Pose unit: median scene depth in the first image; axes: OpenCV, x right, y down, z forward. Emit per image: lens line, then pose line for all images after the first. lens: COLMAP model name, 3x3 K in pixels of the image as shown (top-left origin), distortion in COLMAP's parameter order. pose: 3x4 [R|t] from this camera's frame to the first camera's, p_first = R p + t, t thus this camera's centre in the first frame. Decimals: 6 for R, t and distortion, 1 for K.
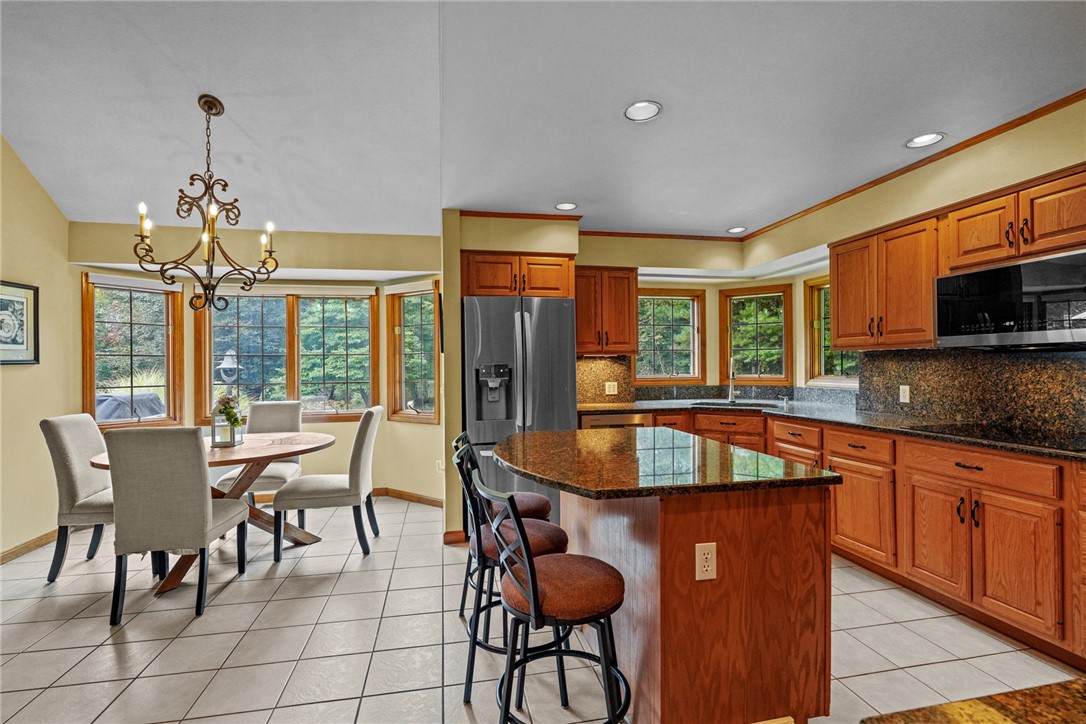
lens RADIAL K [[499.0, 0, 544.0], [0, 499.0, 368.3], [0, 0, 1]] dist [-0.003200, -0.000151]
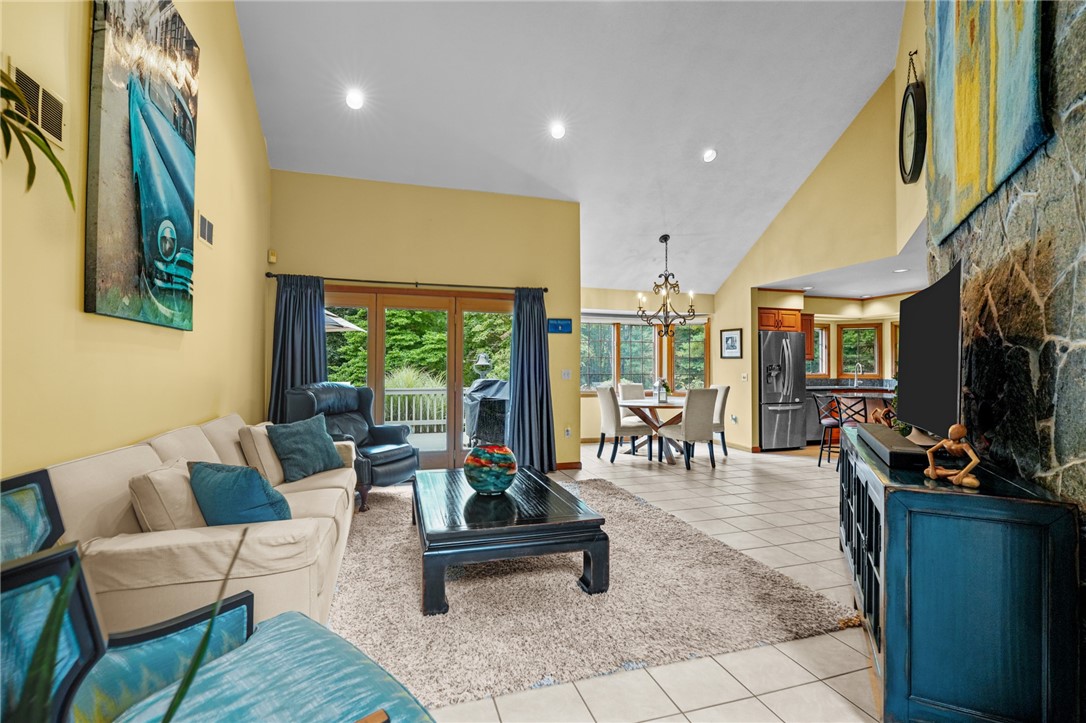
lens RADIAL K [[492.2, 0, 543.0], [0, 492.2, 361.5], [0, 0, 1]] dist [-0.001712, -0.000123]
pose [[0.994720, 0.015172, 0.101497, -1.183596], [-0.013254, 0.999721, -0.019538, 0.029870], [-0.101765, 0.018089, 0.994644, -0.854738]]
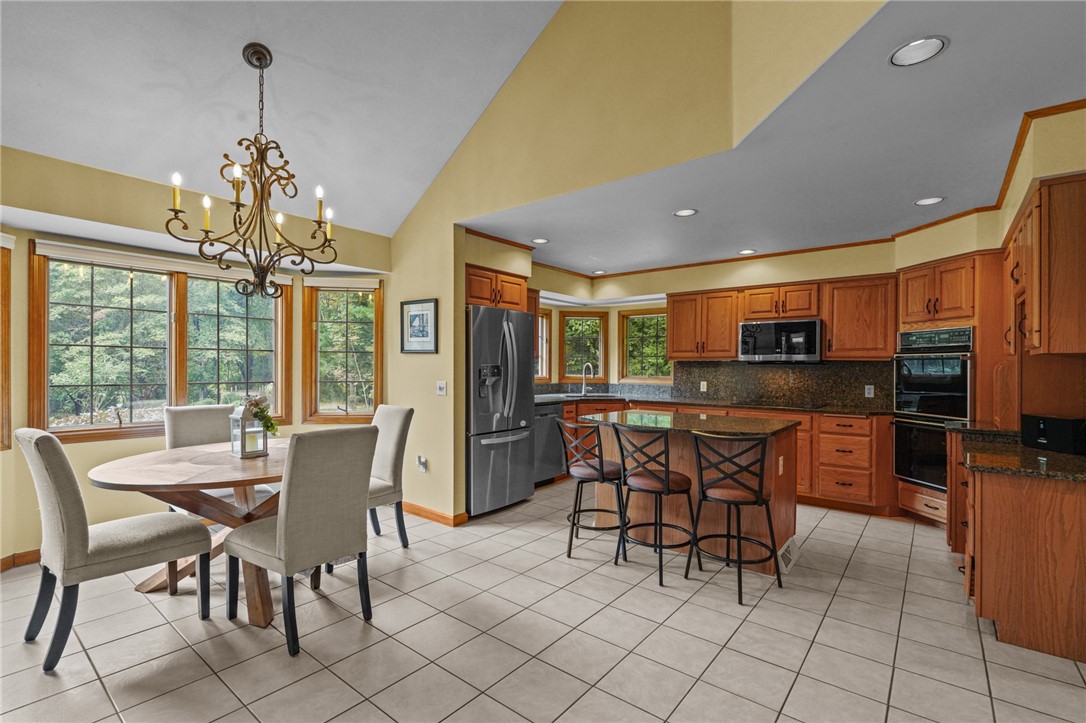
lens RADIAL K [[493.4, 0, 545.3], [0, 493.4, 370.2], [0, 0, 1]] dist [-0.002758, 0.000131]
pose [[0.767976, 0.010574, 0.640391, -0.707833], [-0.010823, 0.999935, -0.003533, 0.006284], [-0.640387, -0.004218, 0.768041, 0.030586]]
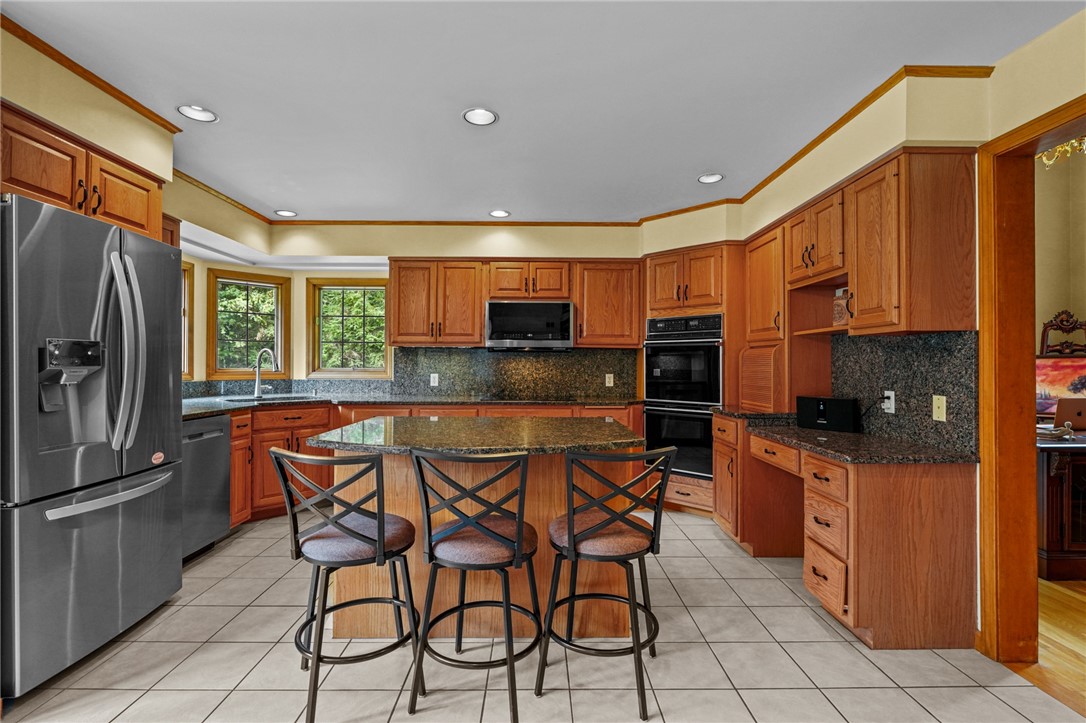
lens RADIAL K [[491.6, 0, 542.4], [0, 491.6, 363.6], [0, 0, 1]] dist [-0.002502, 0.000021]
pose [[0.189341, 0.013612, 0.981817, -0.492520], [-0.000366, 0.999905, -0.013792, 0.022587], [-0.981911, 0.002252, 0.189328, 0.397532]]
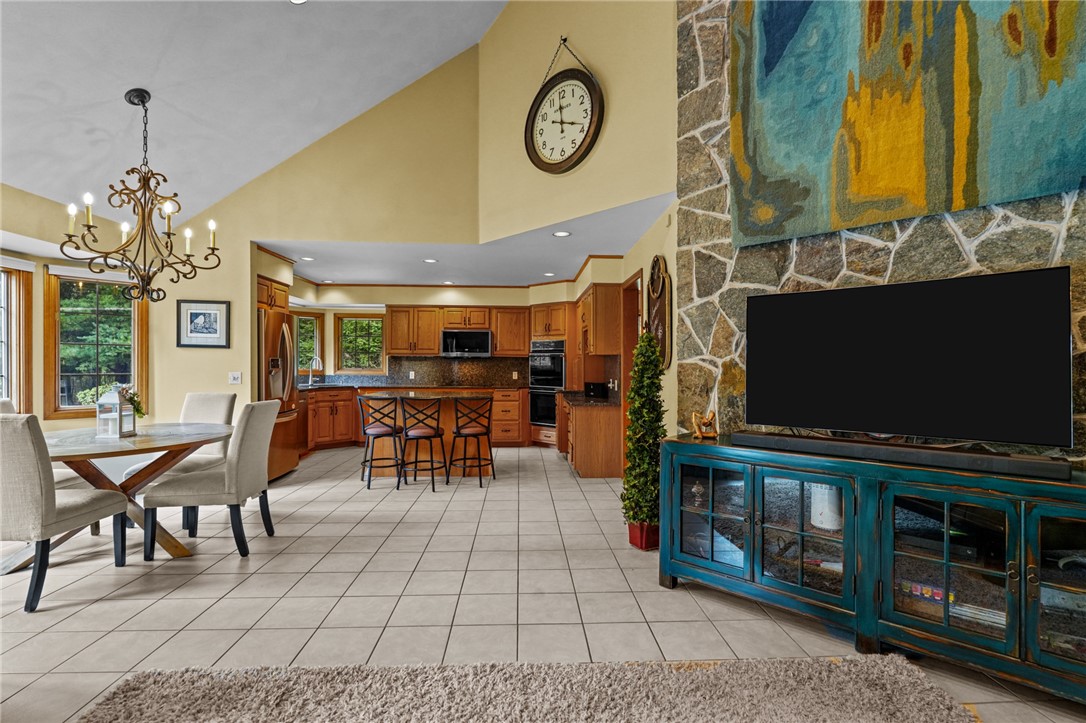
lens RADIAL K [[491.6, 0, 542.4], [0, 491.6, 363.6], [0, 0, 1]] dist [-0.002502, 0.000021]
pose [[0.155294, 0.011344, 0.987803, -1.304408], [-0.001791, 0.999936, -0.011202, 0.020063], [-0.987867, -0.000030, 0.155305, 0.028531]]
